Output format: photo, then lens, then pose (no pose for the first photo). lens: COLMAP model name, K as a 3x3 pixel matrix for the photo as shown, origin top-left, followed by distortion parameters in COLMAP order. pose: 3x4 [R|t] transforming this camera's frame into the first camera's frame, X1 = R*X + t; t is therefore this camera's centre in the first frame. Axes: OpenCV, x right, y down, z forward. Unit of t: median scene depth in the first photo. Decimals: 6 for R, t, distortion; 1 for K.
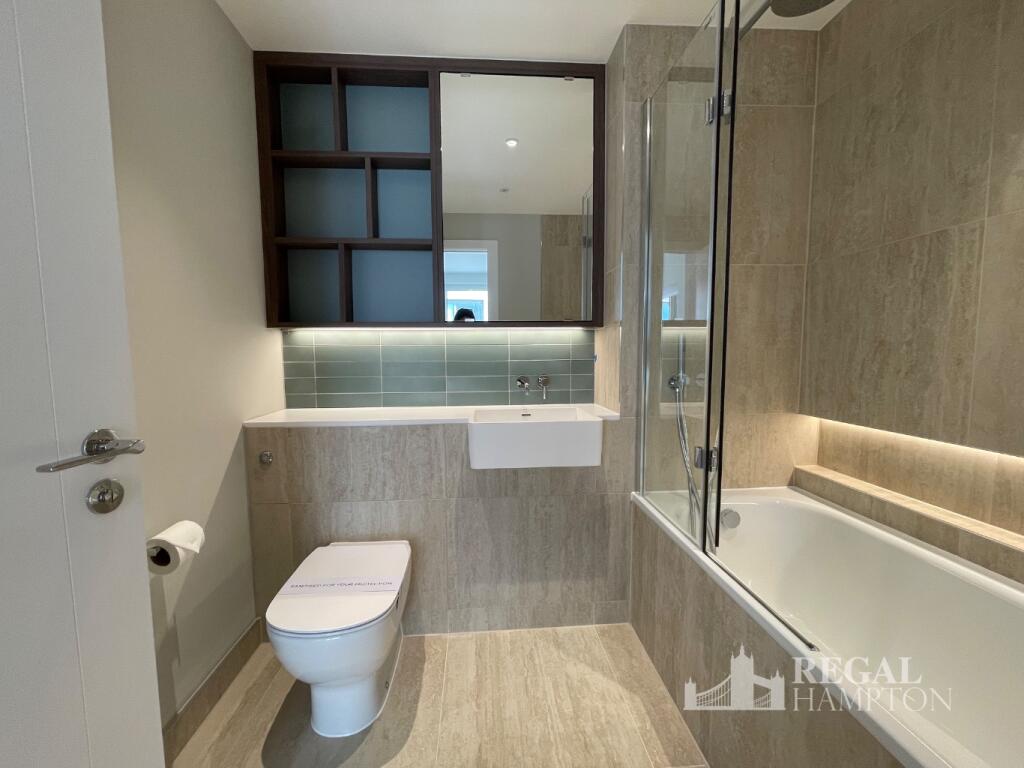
lens RADIAL K [[416.7, 0, 509.9], [0, 416.7, 386.3], [0, 0, 1]] dist [-0.002861, 0.000027]
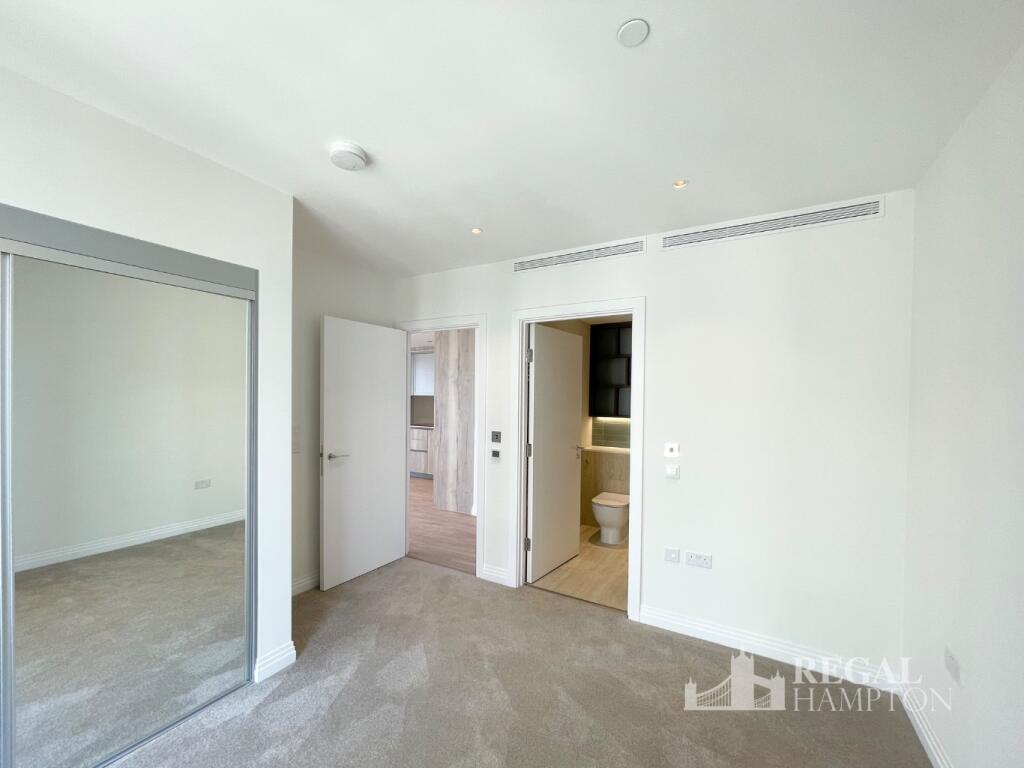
lens RADIAL K [[416.7, 0, 509.3], [0, 416.7, 394.4], [0, 0, 1]] dist [-0.002861, 0.000027]
pose [[0.826900, 0.013626, -0.562185, 0.570143], [-0.068656, 0.994674, -0.076875, -0.034040], [0.558143, 0.102165, 0.823431, -1.672688]]
